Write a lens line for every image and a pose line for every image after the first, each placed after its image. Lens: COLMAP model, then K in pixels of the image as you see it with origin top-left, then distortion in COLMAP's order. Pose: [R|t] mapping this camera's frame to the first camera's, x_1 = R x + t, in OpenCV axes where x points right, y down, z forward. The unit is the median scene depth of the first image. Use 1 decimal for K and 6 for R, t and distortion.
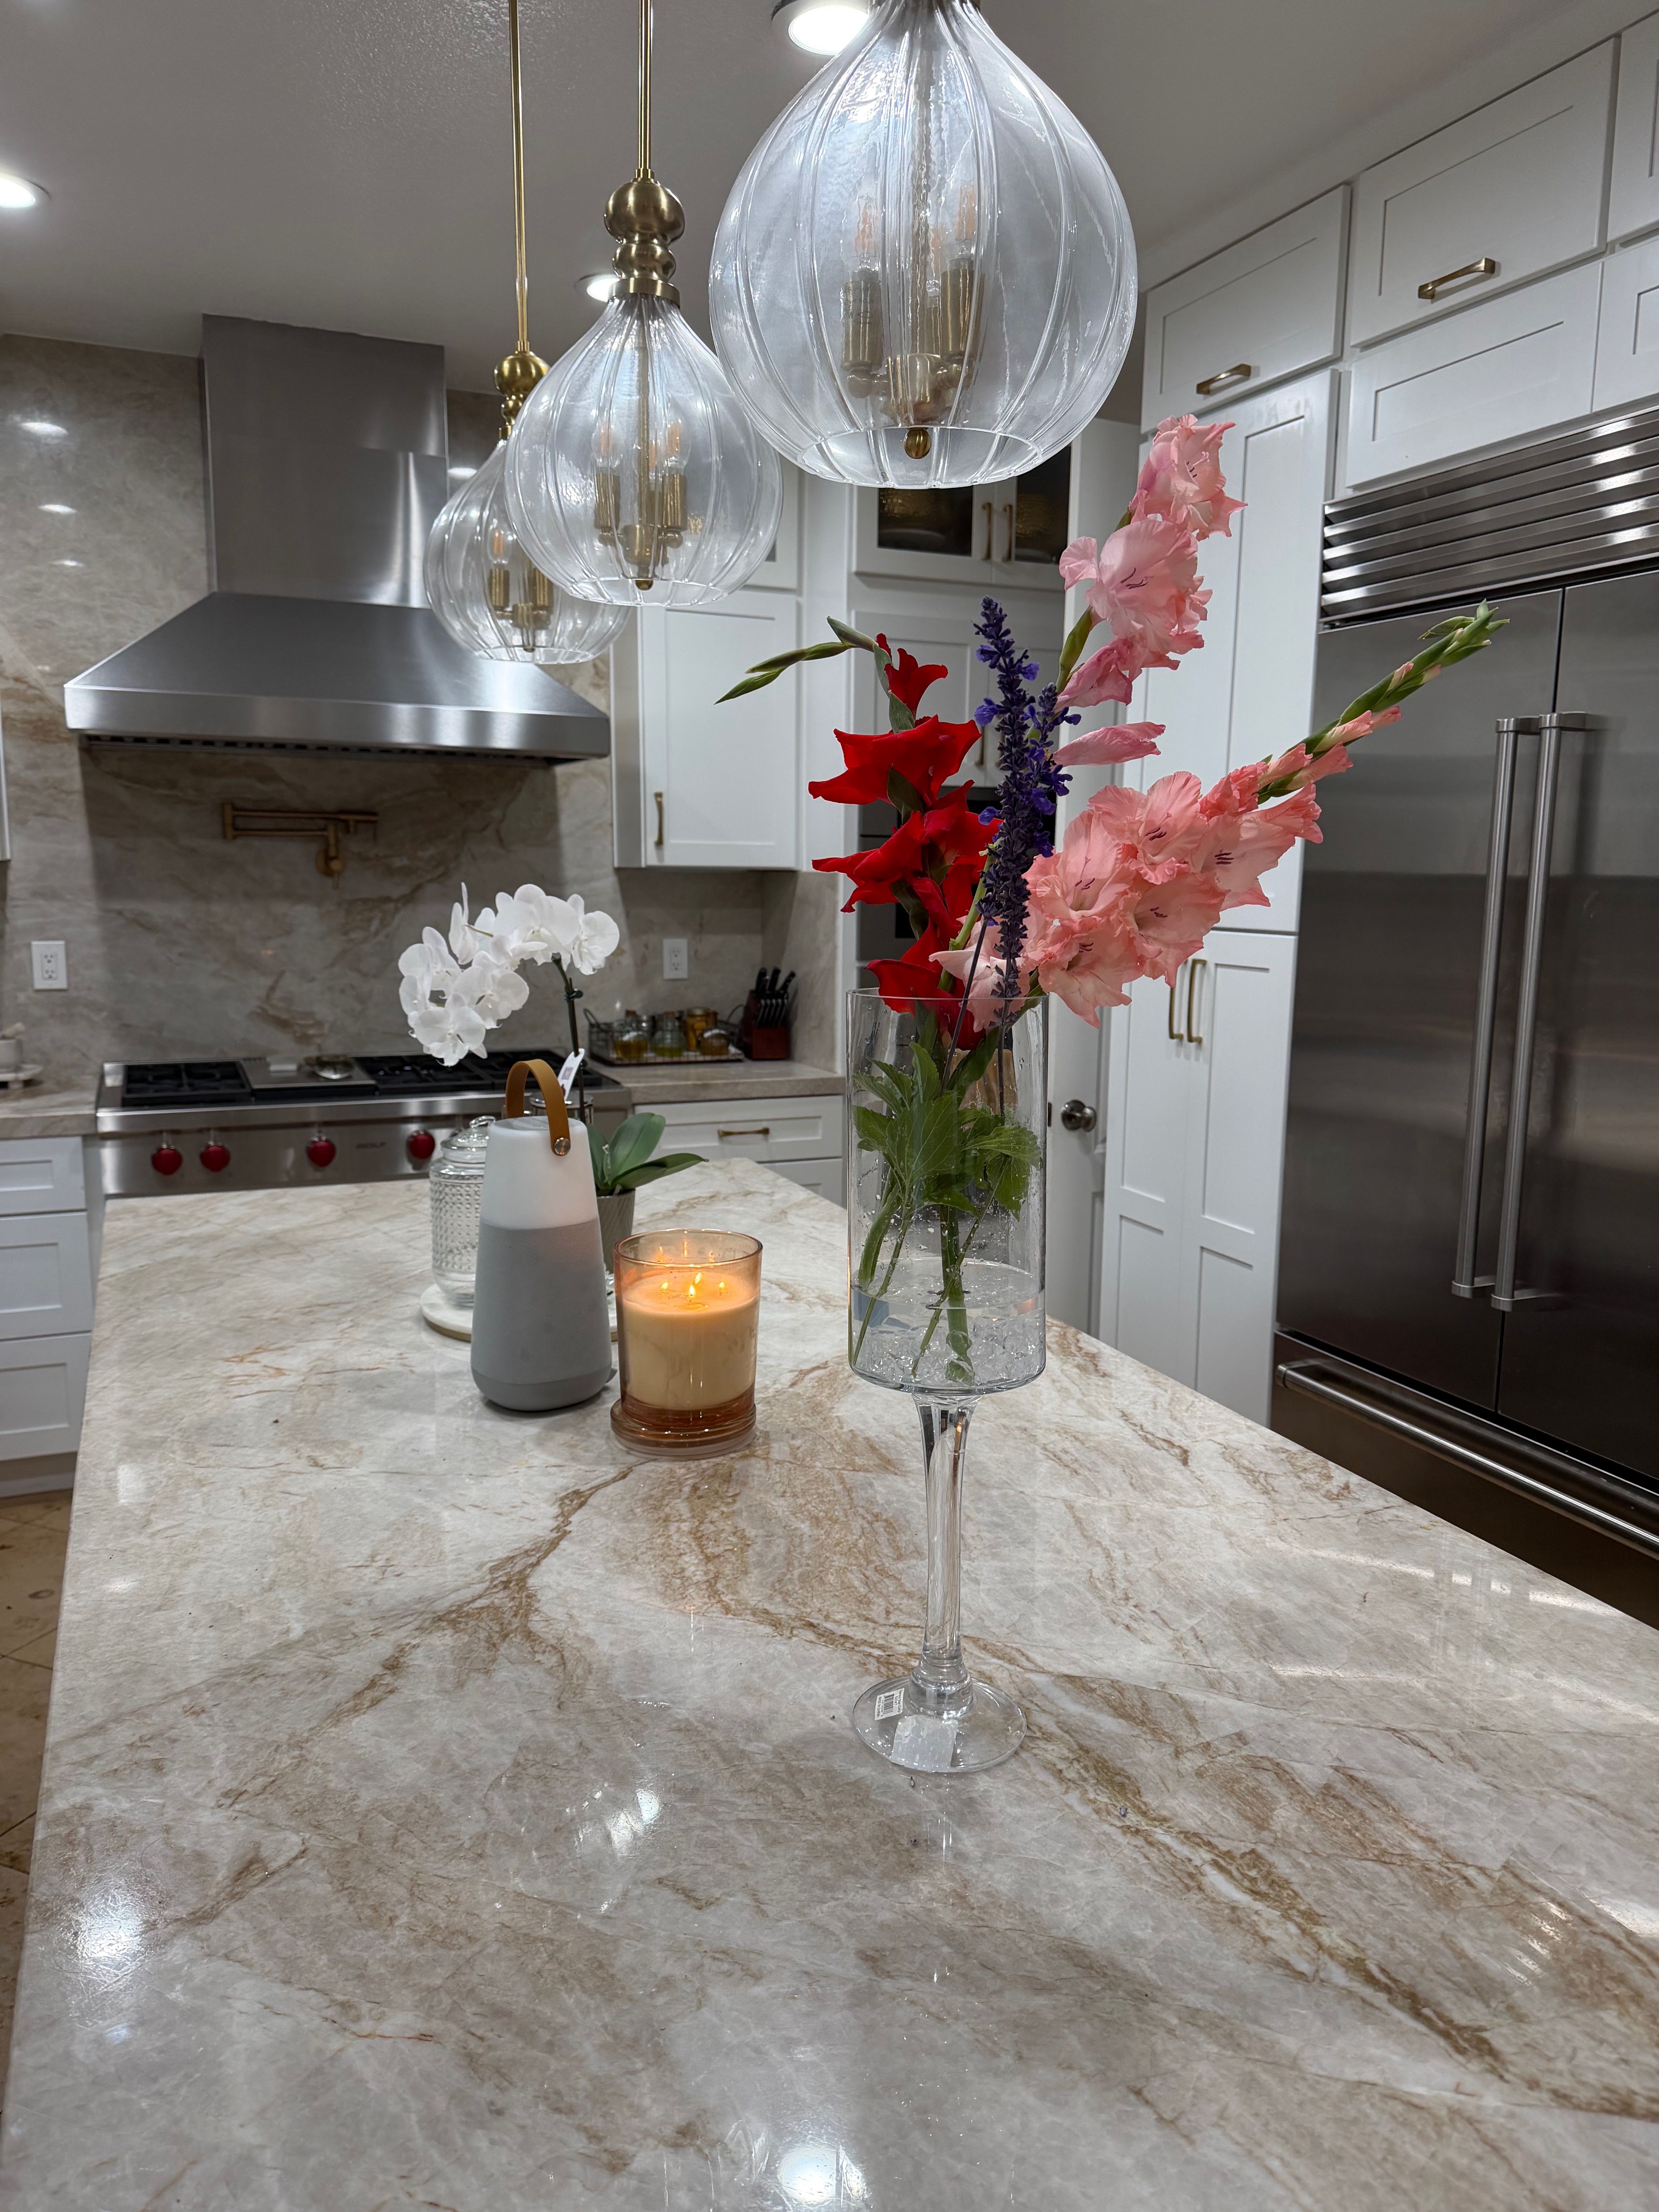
lens RADIAL K [[1546.5, 0, 830.7], [0, 1546.5, 1105.0], [0, 0, 1]] dist [-0.001271, -0.000246]
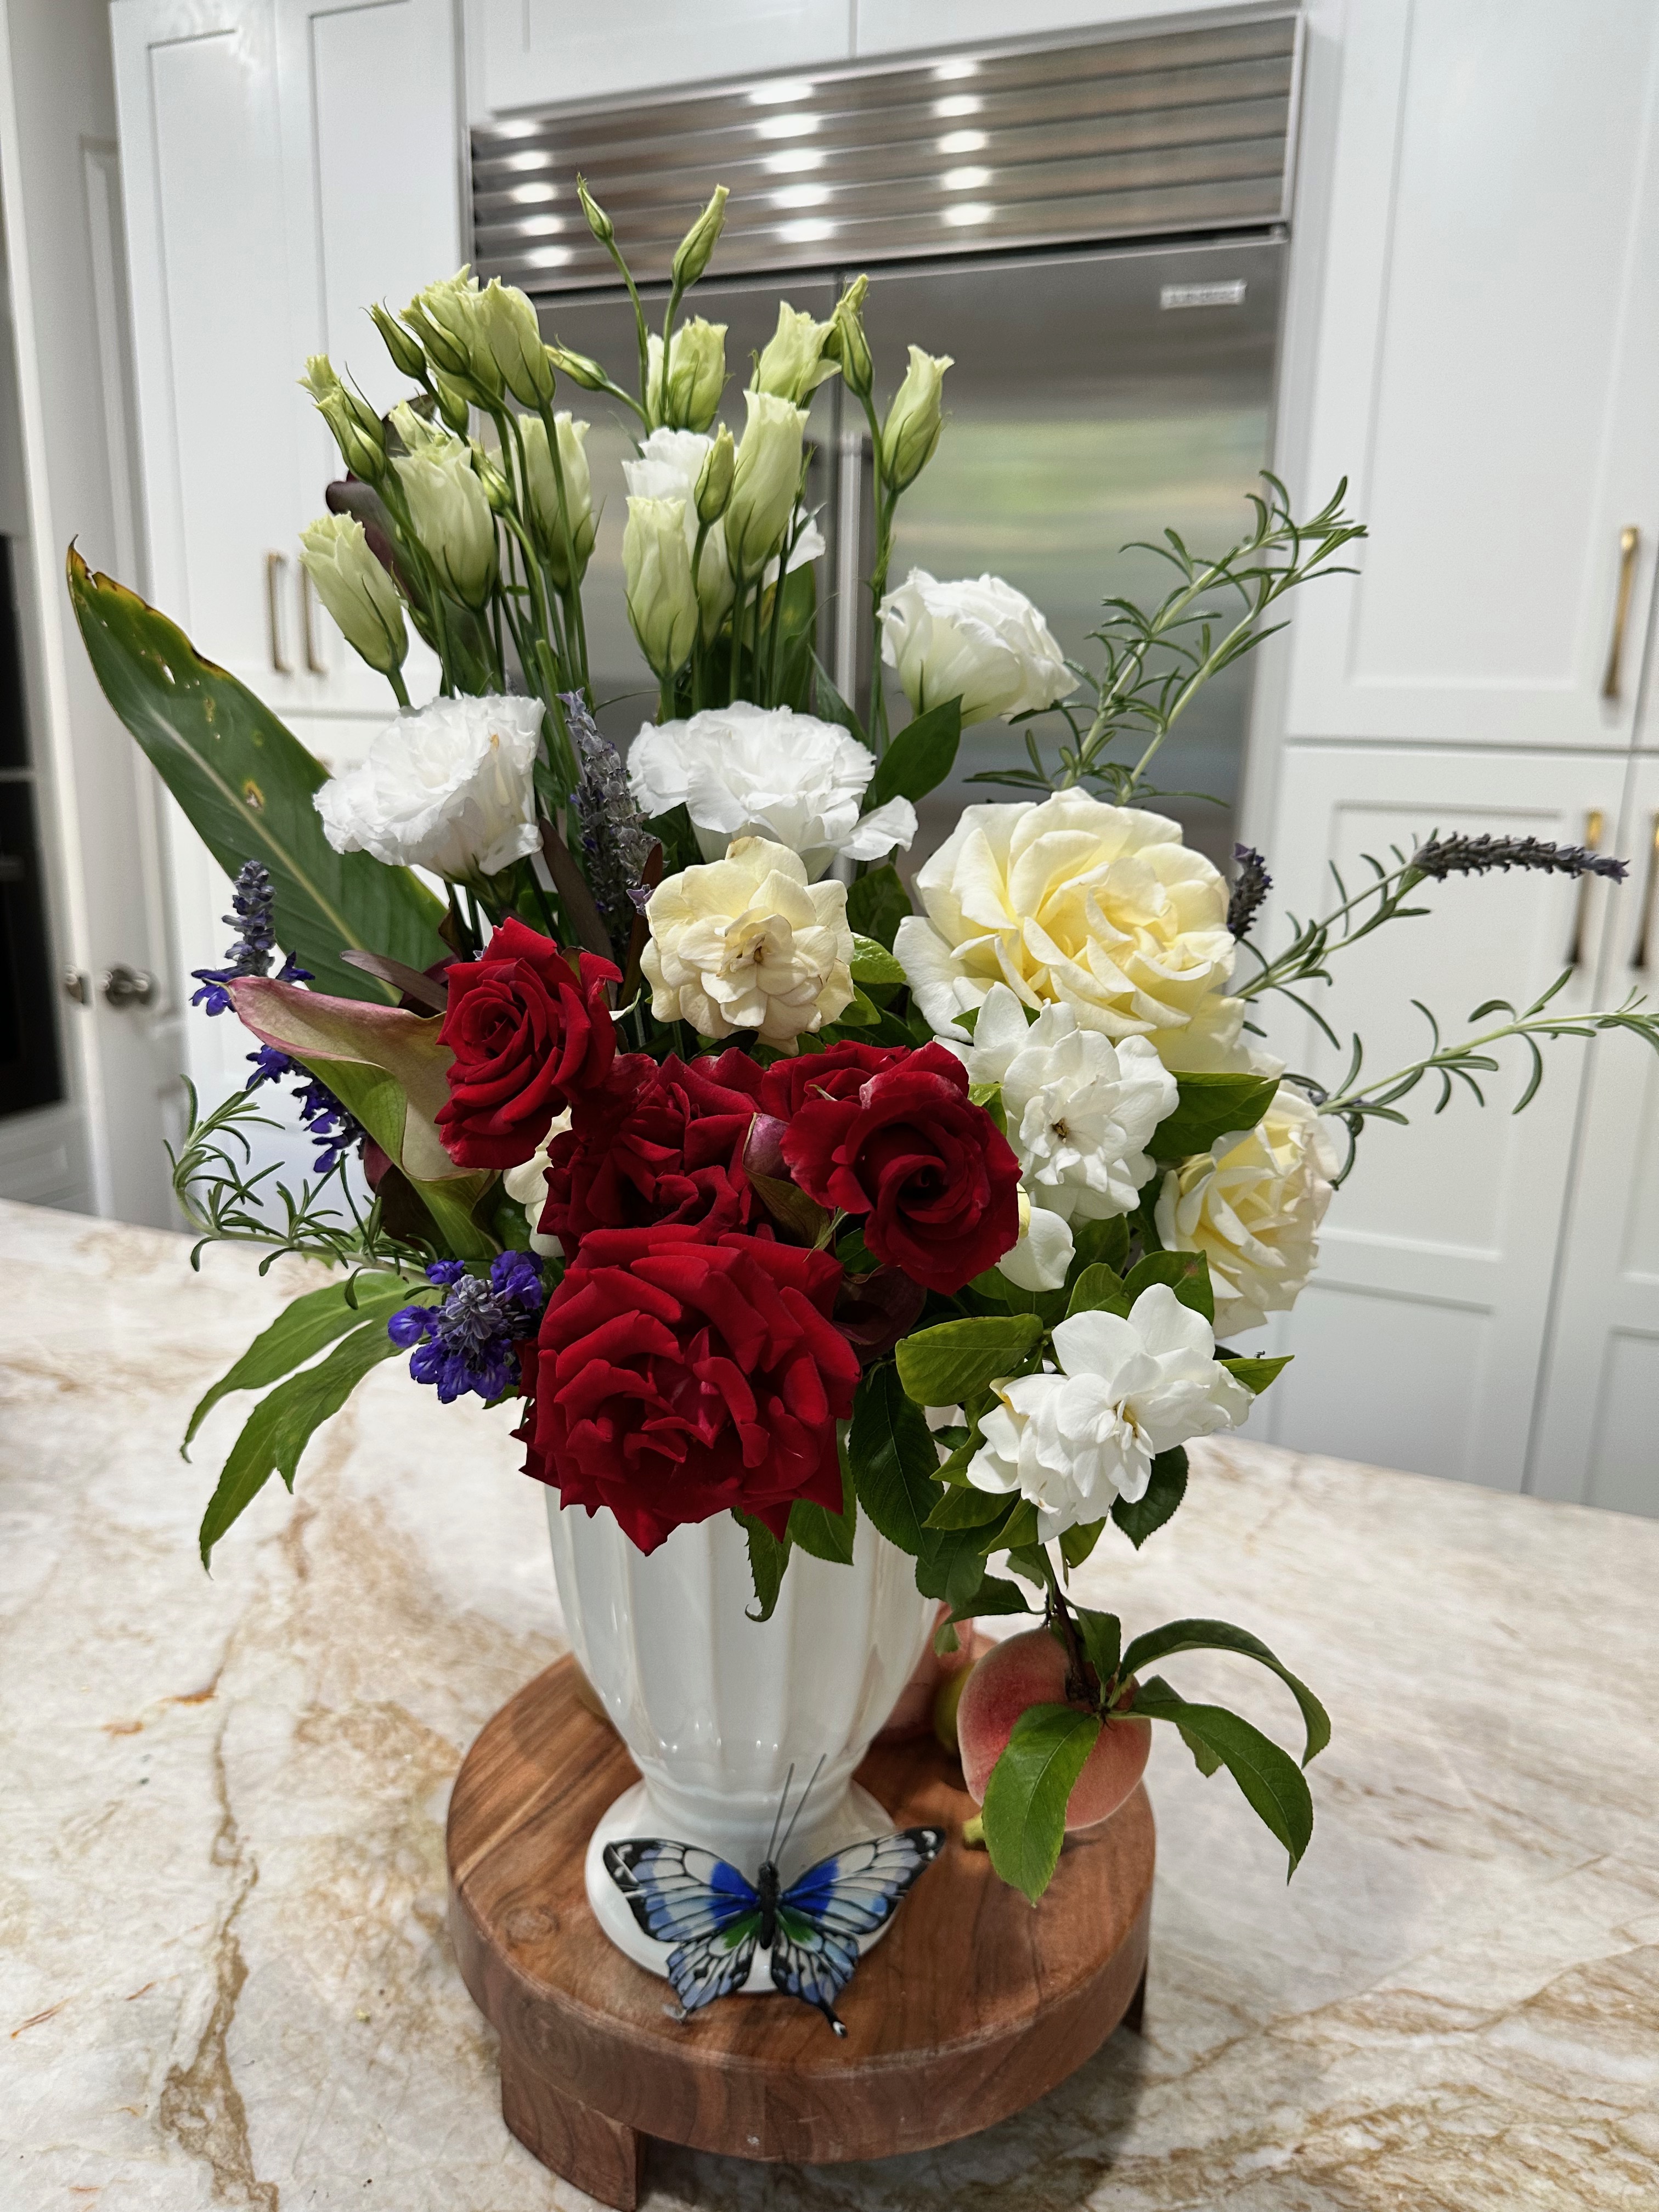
lens RADIAL K [[1614.6, 0, 822.8], [0, 1614.6, 1114.7], [0, 0, 1]] dist [-0.006327, -0.005124]
pose [[0.728393, -0.173173, 0.662914, -0.274054], [0.097305, 0.983871, 0.150100, -0.041265], [-0.678215, -0.044827, 0.733495, 0.588245]]
